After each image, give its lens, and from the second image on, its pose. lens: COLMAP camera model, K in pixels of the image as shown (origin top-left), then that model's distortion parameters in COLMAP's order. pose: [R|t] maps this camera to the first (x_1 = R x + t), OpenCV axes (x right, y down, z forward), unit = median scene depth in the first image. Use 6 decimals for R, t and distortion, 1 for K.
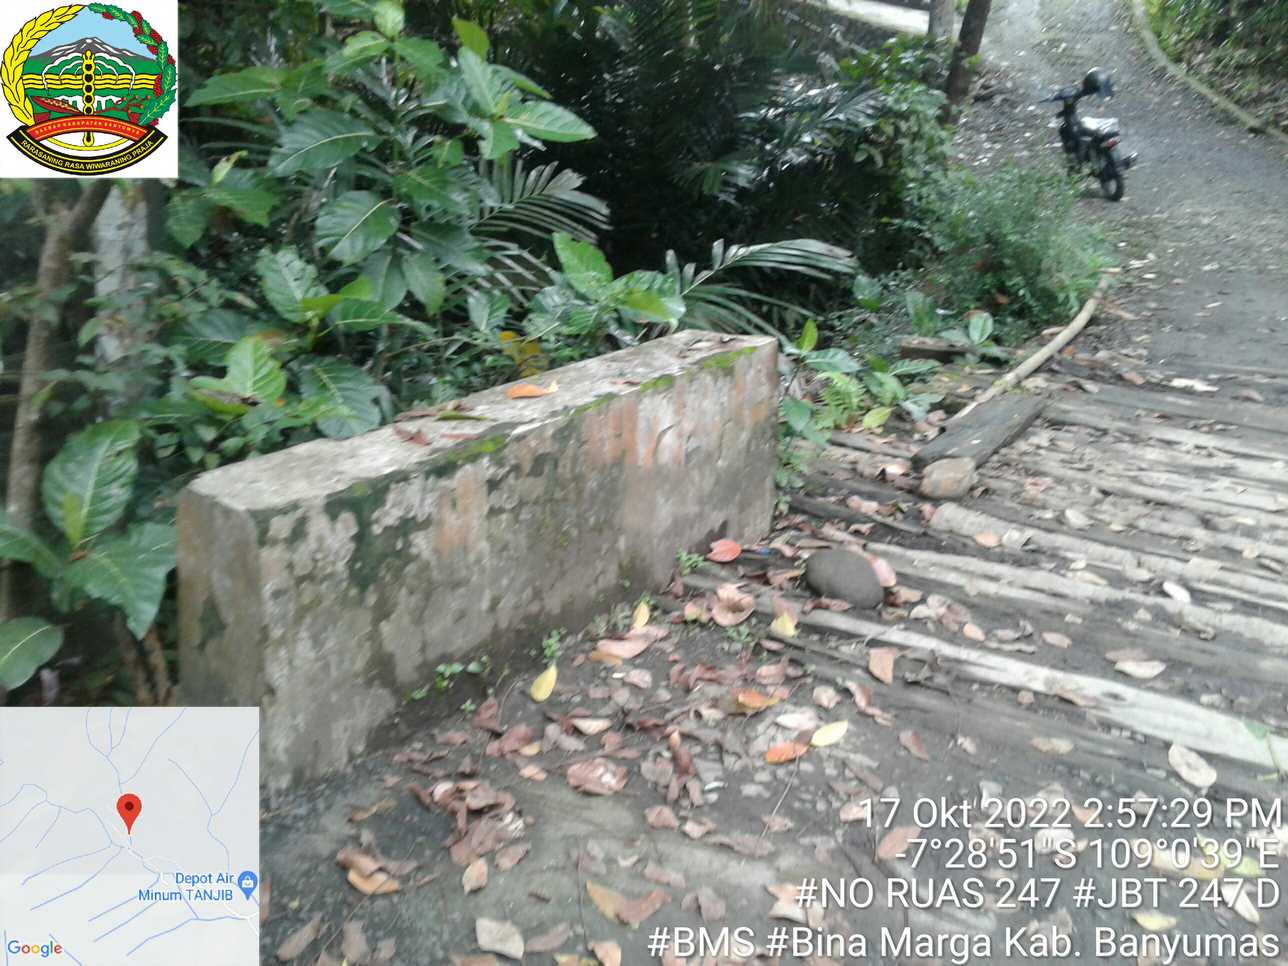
lens RADIAL K [[1123.3, 0, 645.0], [0, 1123.3, 553.1], [0, 0, 1]] dist [0.036310, -0.091402]
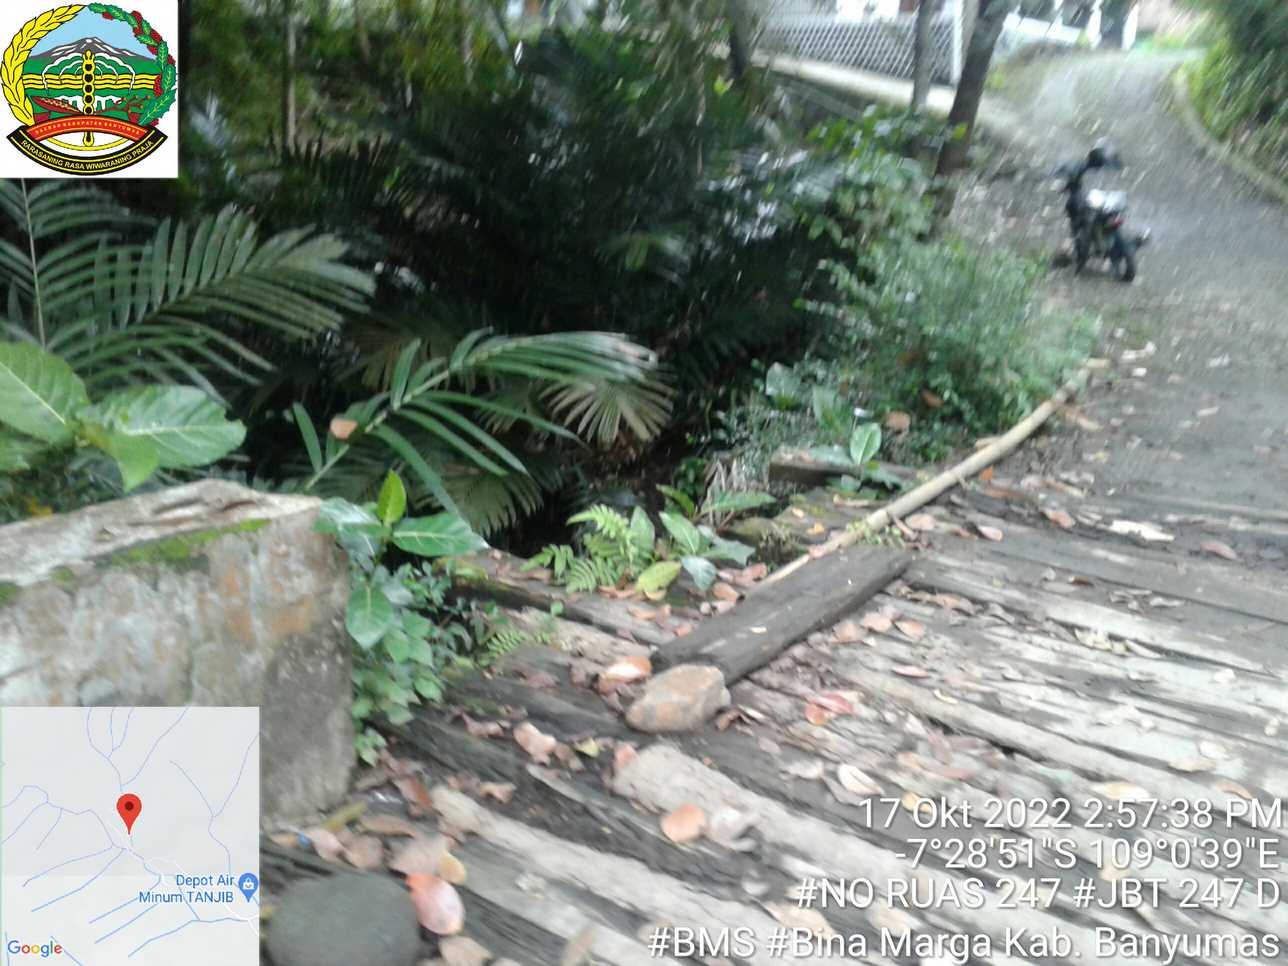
lens RADIAL K [[1111.3, 0, 616.7], [0, 1111.3, 464.5], [0, 0, 1]] dist [0.049785, -0.132338]
pose [[0.995963, 0.036248, -0.082117, 0.195579], [-0.046342, 0.991129, -0.124562, -0.083111], [0.076873, 0.127865, 0.988808, 0.226856]]
